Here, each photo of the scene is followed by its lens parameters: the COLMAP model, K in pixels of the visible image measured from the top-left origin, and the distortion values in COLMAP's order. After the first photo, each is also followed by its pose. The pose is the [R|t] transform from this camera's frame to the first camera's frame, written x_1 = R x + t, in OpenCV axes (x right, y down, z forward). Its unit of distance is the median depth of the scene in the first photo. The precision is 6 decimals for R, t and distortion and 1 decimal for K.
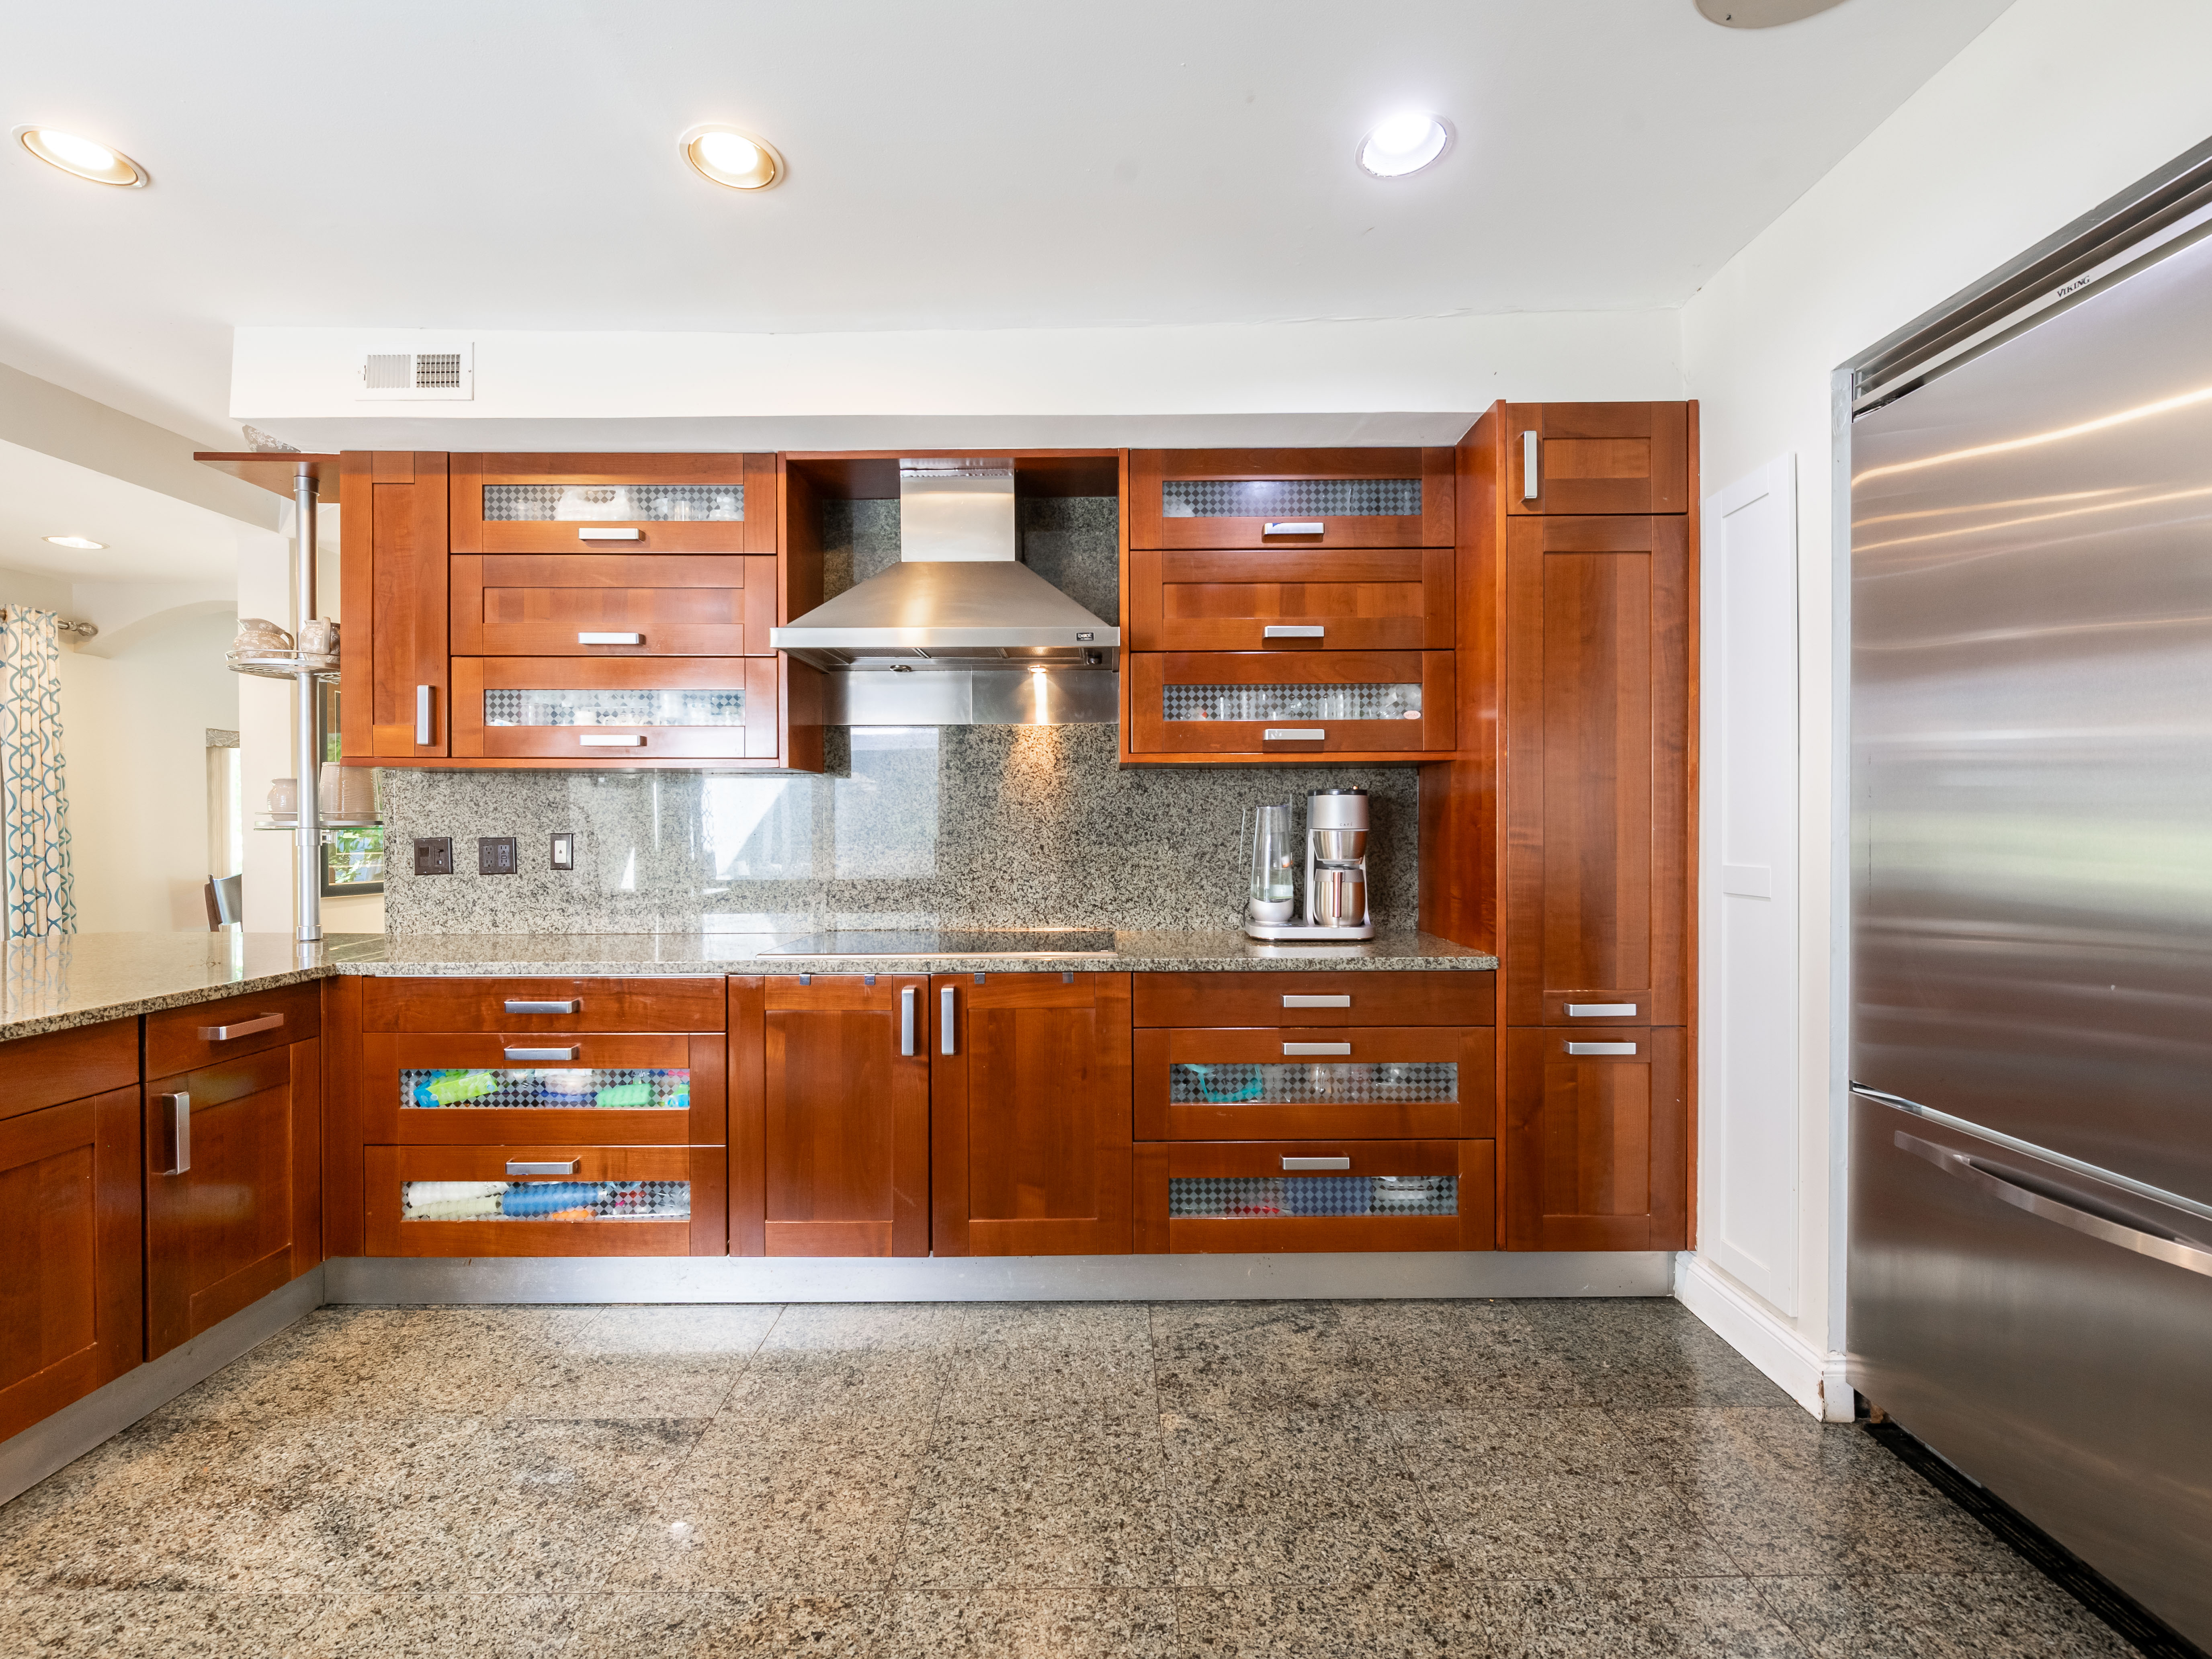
lens RADIAL K [[969.9, 0, 1091.0], [0, 969.9, 833.5], [0, 0, 1]] dist [0.004306, -0.001952]
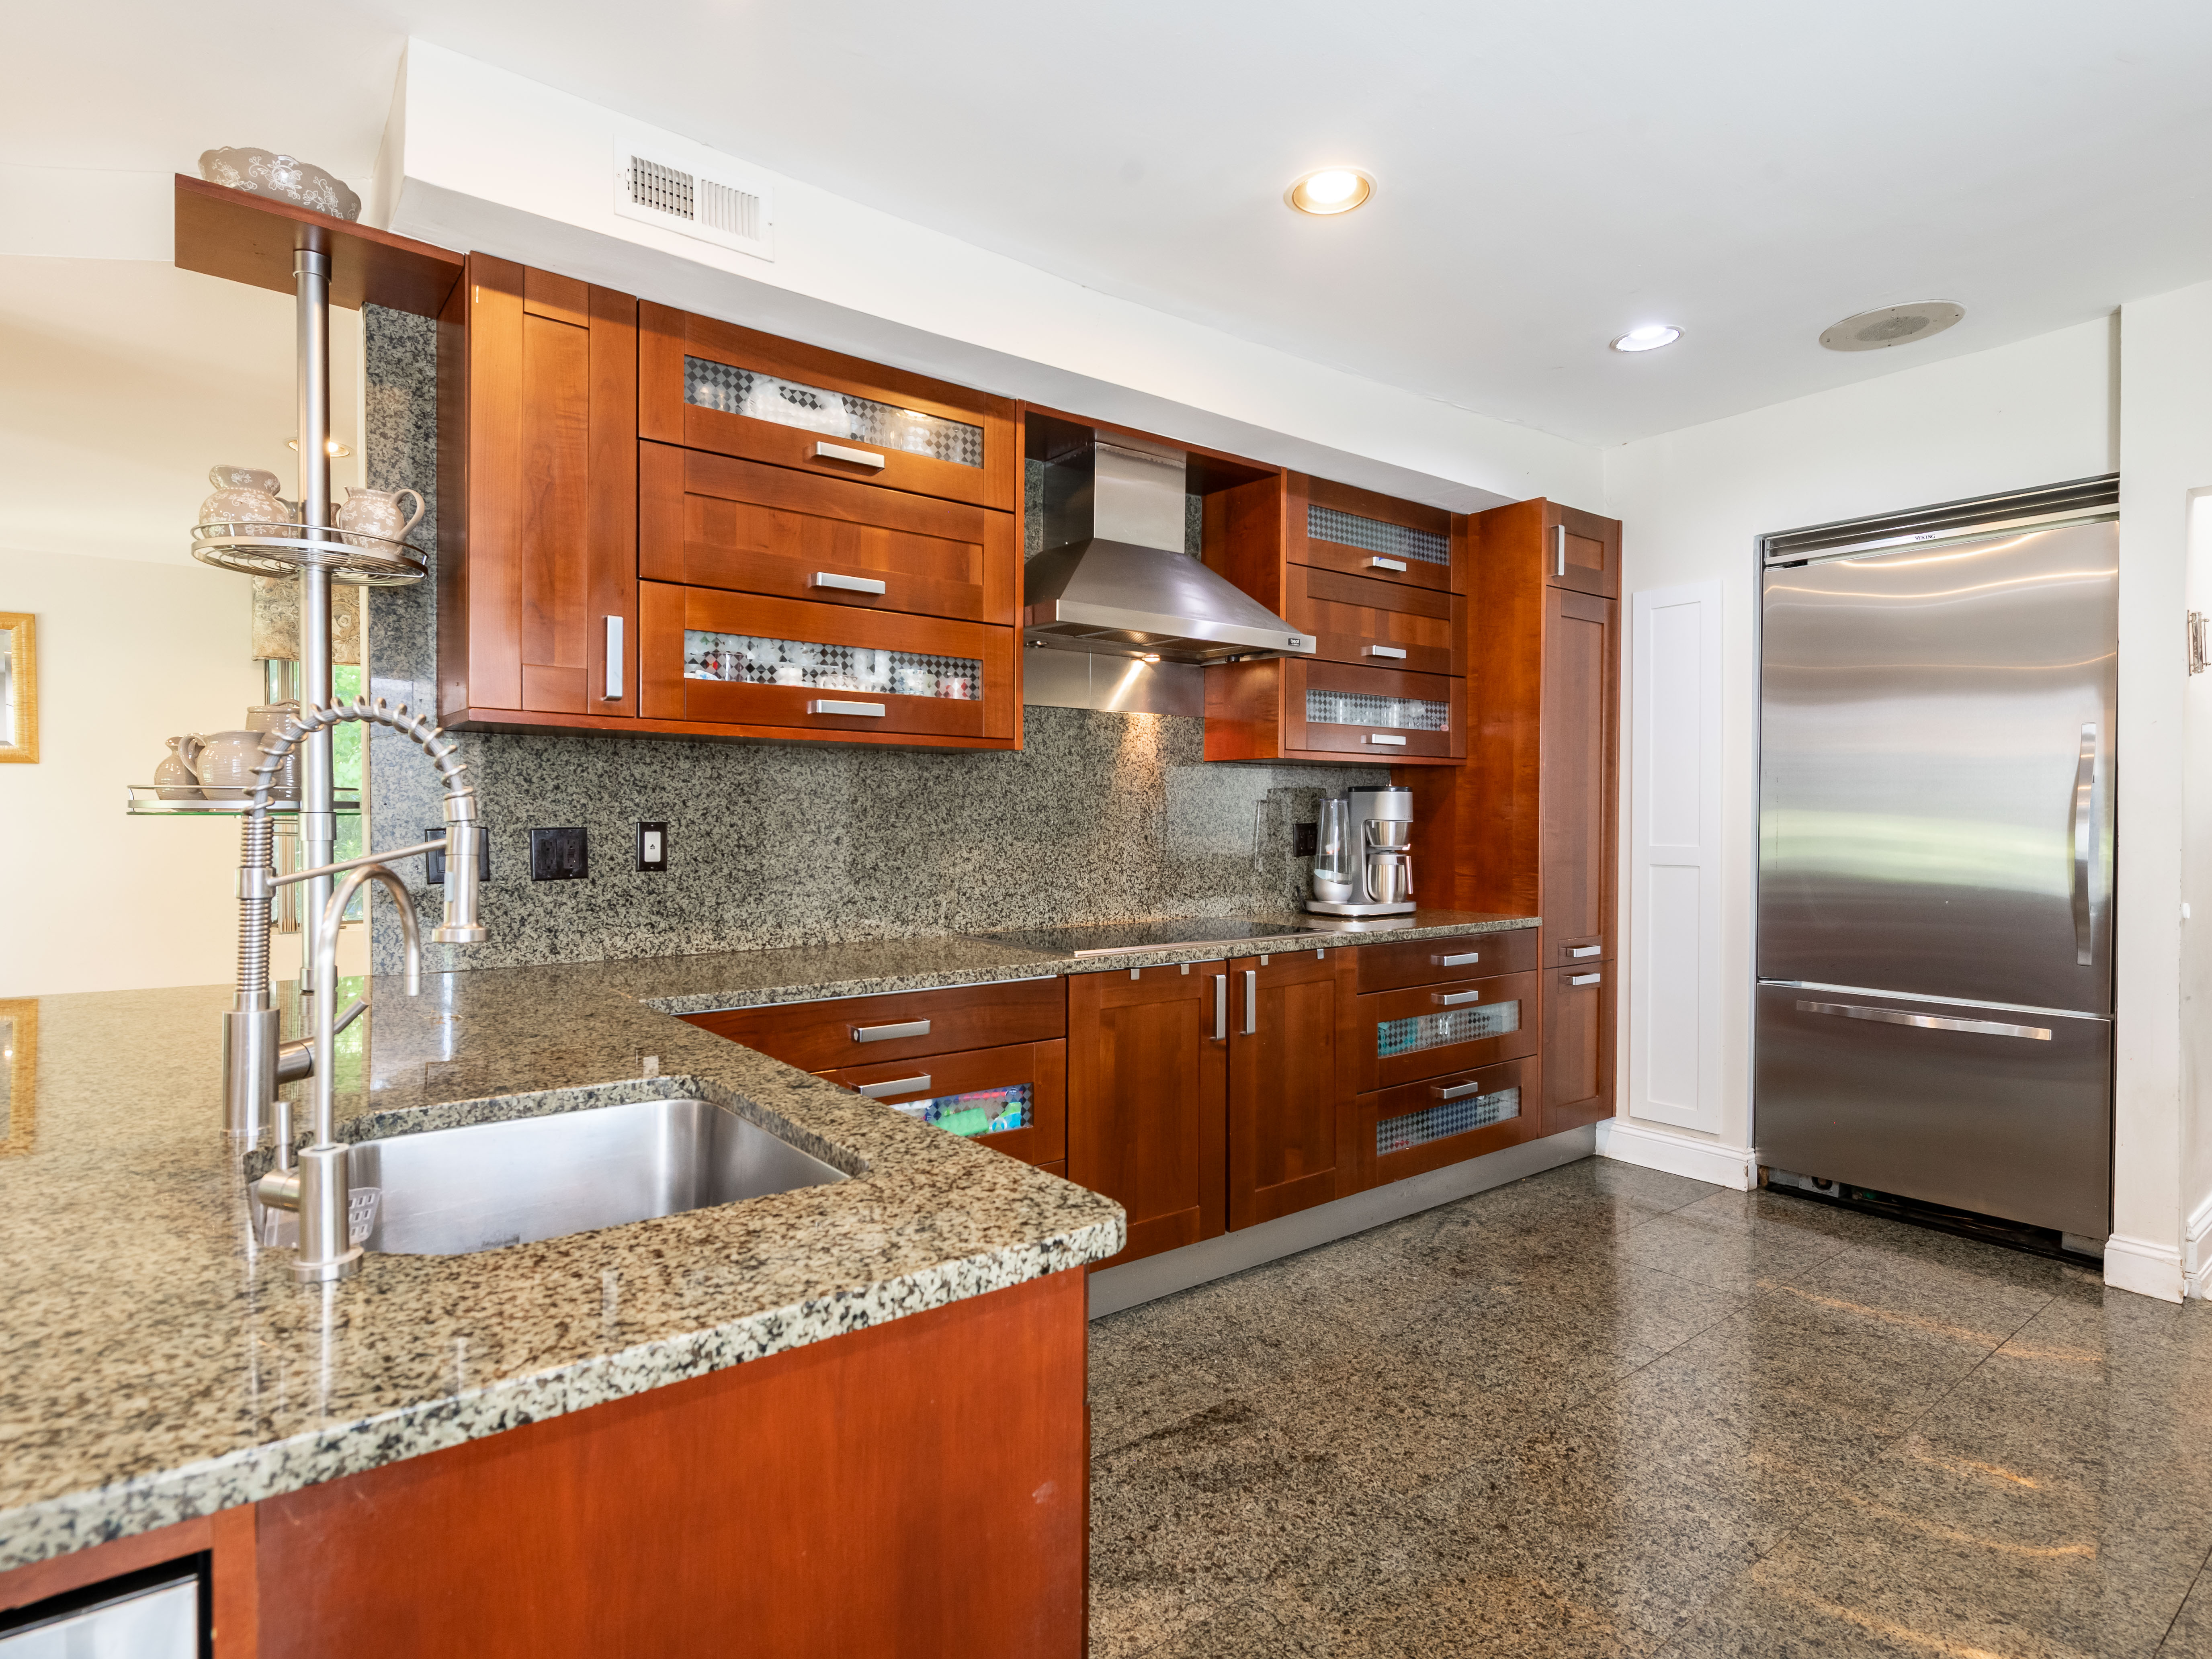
lens RADIAL K [[1180.7, 0, 1114.8], [0, 1180.7, 832.9], [0, 0, 1]] dist [0.016856, 0.000470]
pose [[0.785102, -0.003107, 0.619358, -1.013365], [-0.001383, 0.999976, 0.006770, 0.001943], [-0.619364, -0.006172, 0.785079, 0.087083]]
